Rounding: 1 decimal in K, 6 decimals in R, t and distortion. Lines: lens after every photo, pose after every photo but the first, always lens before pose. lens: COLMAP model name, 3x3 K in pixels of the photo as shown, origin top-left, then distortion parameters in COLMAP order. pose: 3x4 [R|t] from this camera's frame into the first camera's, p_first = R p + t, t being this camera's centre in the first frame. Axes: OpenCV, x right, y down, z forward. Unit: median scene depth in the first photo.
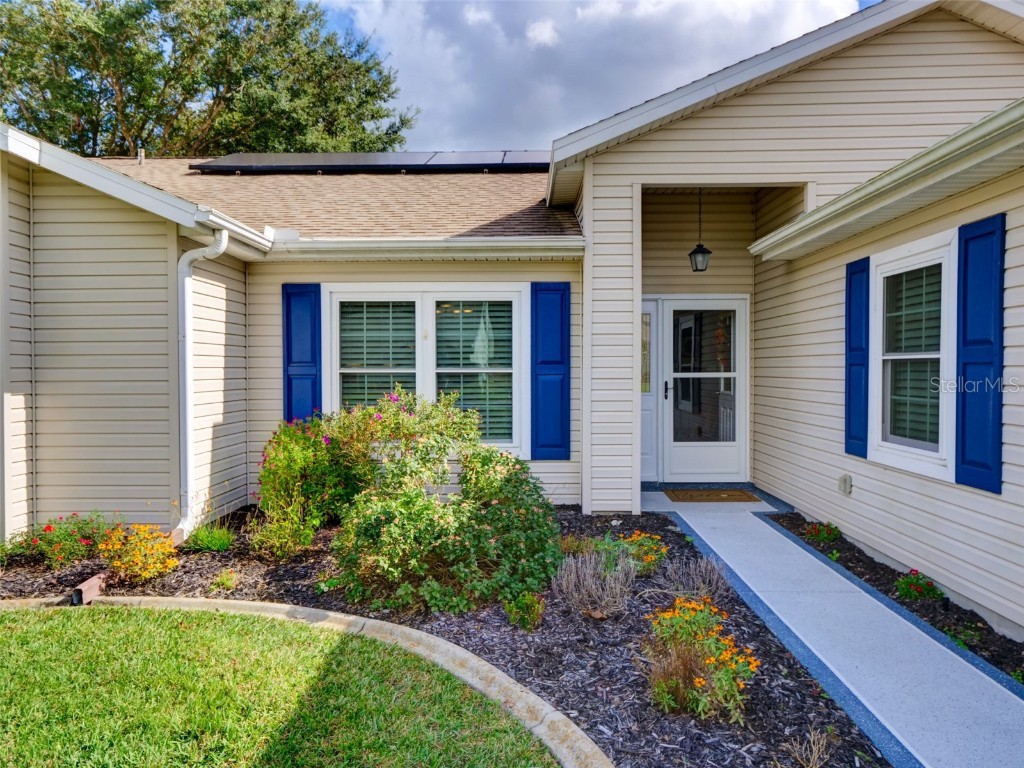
lens RADIAL K [[712.7, 0, 512.0], [0, 712.7, 384.0], [0, 0, 1]] dist [0.000096, 0.000008]
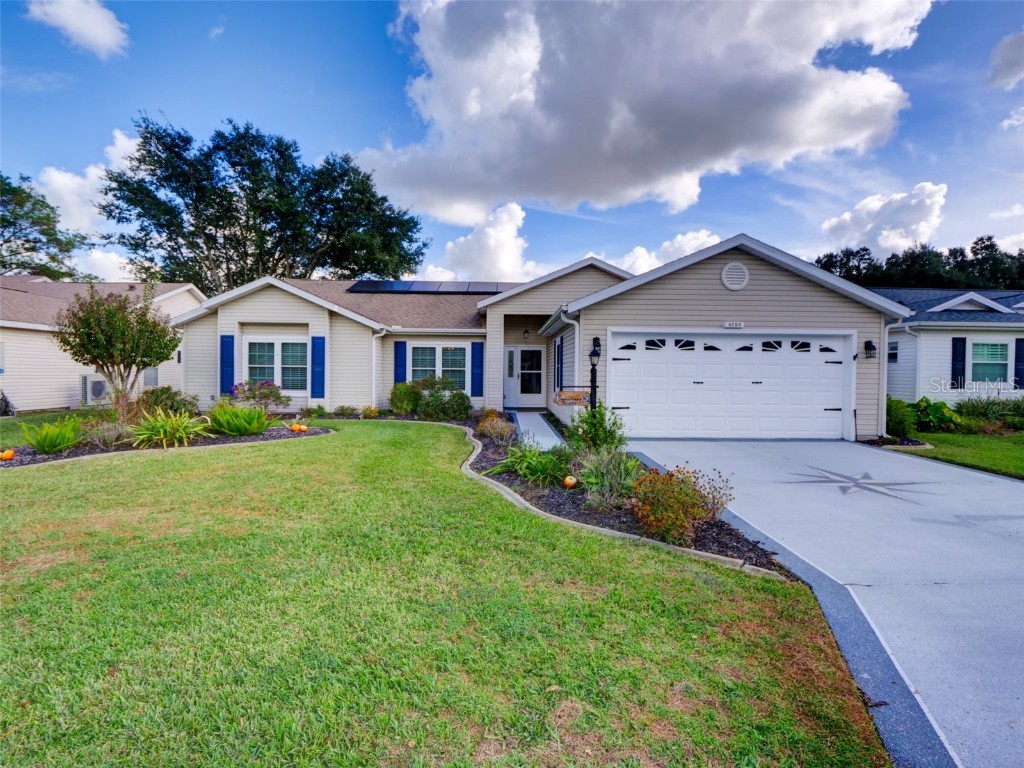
lens RADIAL K [[502.9, 0, 511.5], [0, 502.9, 383.0], [0, 0, 1]] dist [-0.010523, -0.001465]
pose [[0.999107, 0.010529, 0.040924, 0.117059], [-0.010476, 0.999944, -0.001511, 0.046300], [-0.040938, 0.001081, 0.999161, -1.301367]]
